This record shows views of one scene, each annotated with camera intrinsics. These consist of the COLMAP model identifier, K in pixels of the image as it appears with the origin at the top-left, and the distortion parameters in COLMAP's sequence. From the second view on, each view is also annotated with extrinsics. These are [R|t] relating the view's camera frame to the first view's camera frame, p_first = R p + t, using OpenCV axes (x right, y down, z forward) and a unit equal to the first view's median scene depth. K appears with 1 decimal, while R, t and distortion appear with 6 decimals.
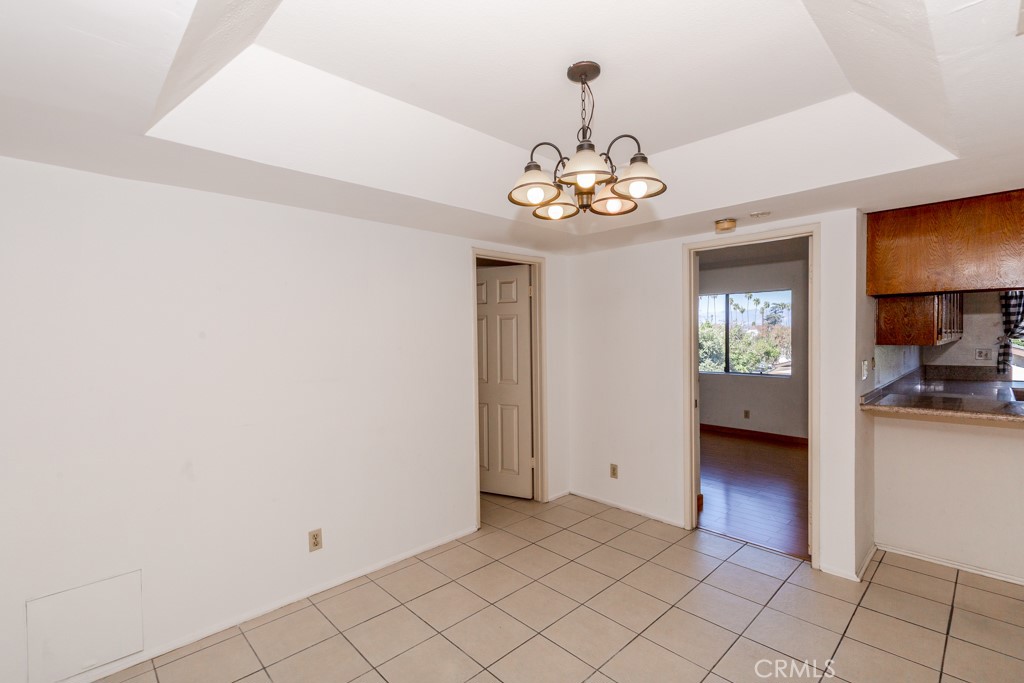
lens RADIAL K [[465.9, 0, 512.0], [0, 465.9, 353.1], [0, 0, 1]] dist [0.011076, 0.000031]
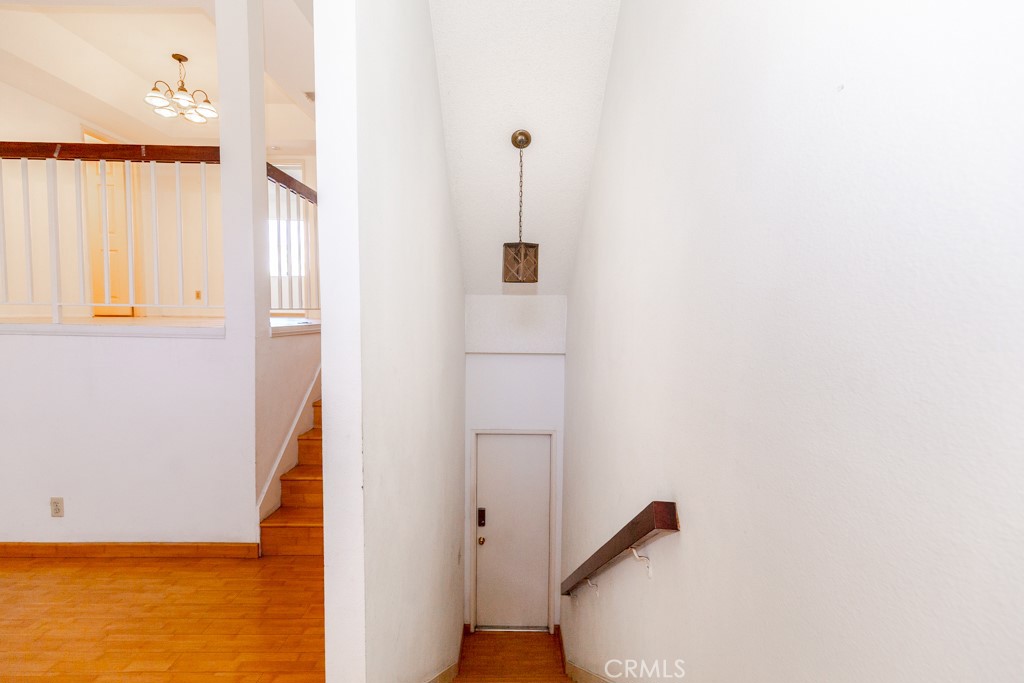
lens RADIAL K [[472.8, 0, 511.3], [0, 472.8, 345.8], [0, 0, 1]] dist [0.003281, 0.000558]
pose [[0.688228, -0.030082, 0.724871, -0.493458], [0.005716, 0.999334, 0.036044, 0.818380], [-0.725472, -0.020663, 0.687941, -1.978506]]
